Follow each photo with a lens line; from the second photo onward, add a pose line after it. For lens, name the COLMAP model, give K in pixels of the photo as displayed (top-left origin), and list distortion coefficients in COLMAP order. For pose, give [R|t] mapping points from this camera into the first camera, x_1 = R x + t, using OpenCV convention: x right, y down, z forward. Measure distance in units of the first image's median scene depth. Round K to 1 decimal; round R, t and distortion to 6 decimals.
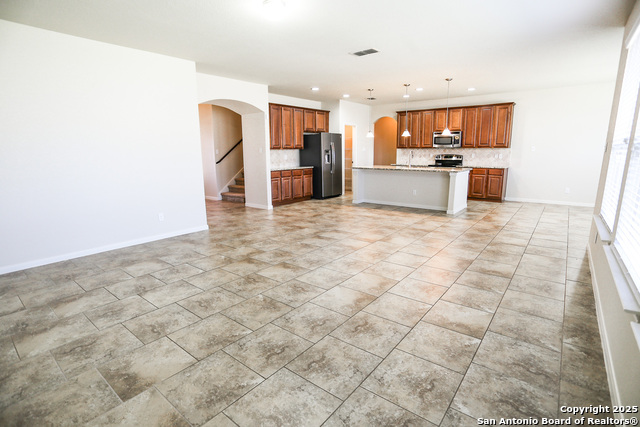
lens RADIAL K [[319.1, 0, 317.4], [0, 319.1, 213.7], [0, 0, 1]] dist [-0.077475, 0.036038]
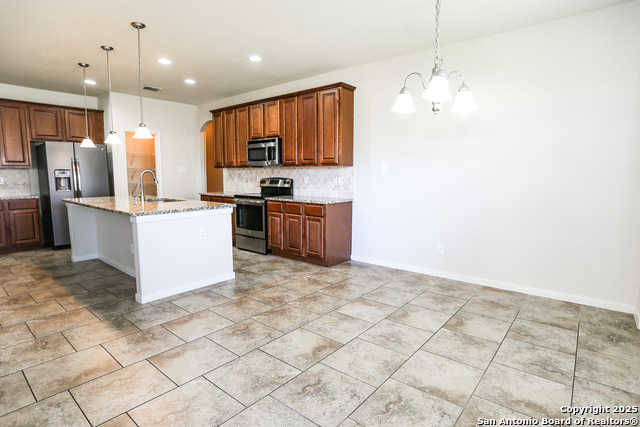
lens RADIAL K [[337.2, 0, 320.0], [0, 337.2, 213.5], [0, 0, 1]] dist [-0.087492, 0.038315]
pose [[0.999810, 0.016363, -0.010630, 0.551664], [-0.017117, 0.997027, -0.075126, -0.079301], [0.009369, 0.075293, 0.997117, 0.396023]]
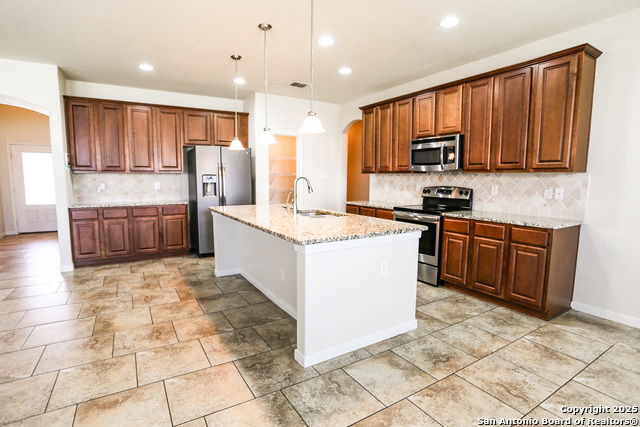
lens RADIAL K [[319.1, 0, 317.4], [0, 319.1, 213.7], [0, 0, 1]] dist [-0.077475, 0.036038]
pose [[0.940493, 0.053586, -0.335561, 0.429845], [-0.080723, 0.994452, -0.067443, -0.108180], [0.330085, 0.090517, 0.939601, 0.535705]]
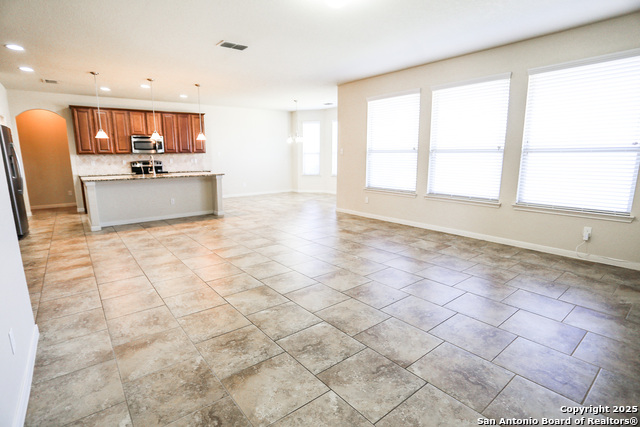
lens RADIAL K [[319.1, 0, 317.4], [0, 319.1, 213.7], [0, 0, 1]] dist [-0.077475, 0.036038]
pose [[0.215346, -0.164942, 0.962507, -0.418746], [0.192213, 0.973510, 0.123823, -0.057237], [-0.957434, 0.158342, 0.241346, 0.344534]]
